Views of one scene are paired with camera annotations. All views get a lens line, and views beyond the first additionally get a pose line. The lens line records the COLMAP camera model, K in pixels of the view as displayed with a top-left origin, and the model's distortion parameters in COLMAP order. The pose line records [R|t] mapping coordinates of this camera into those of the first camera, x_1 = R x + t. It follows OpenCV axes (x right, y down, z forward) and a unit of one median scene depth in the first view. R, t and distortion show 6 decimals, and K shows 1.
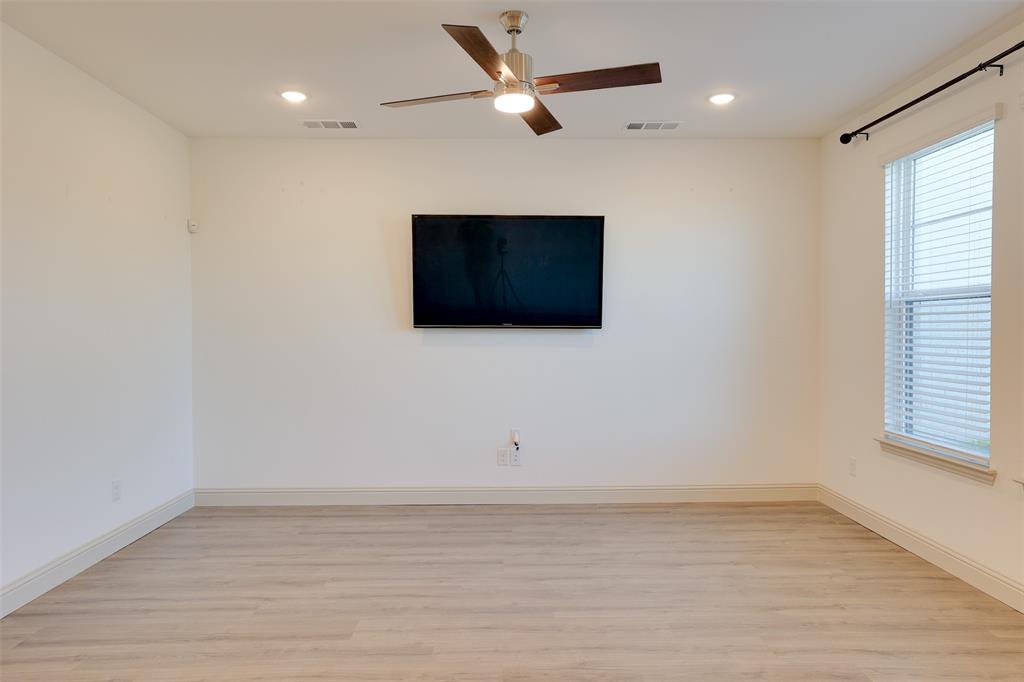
lens RADIAL K [[702.4, 0, 512.0], [0, 702.4, 341.0], [0, 0, 1]] dist [0.012224, 0.007319]
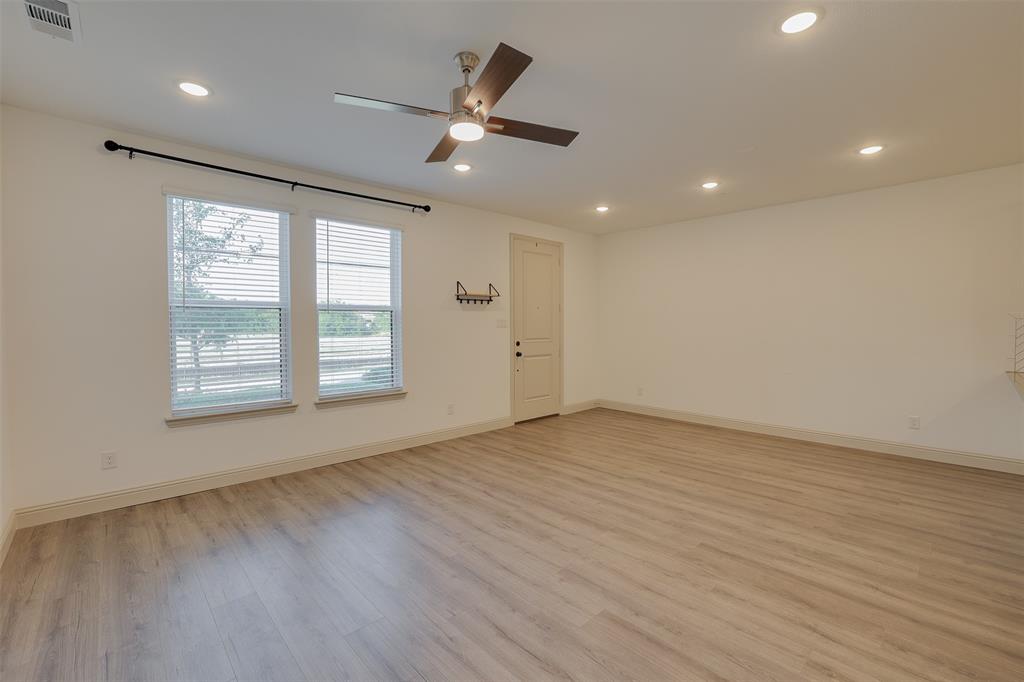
lens RADIAL K [[436.0, 0, 512.0], [0, 436.0, 341.0], [0, 0, 1]] dist [-0.000935, -0.000119]
pose [[-0.679343, -0.026590, 0.733339, -0.562890], [0.012565, 0.998775, 0.047855, -0.032821], [-0.733713, 0.041724, -0.678177, 1.402691]]
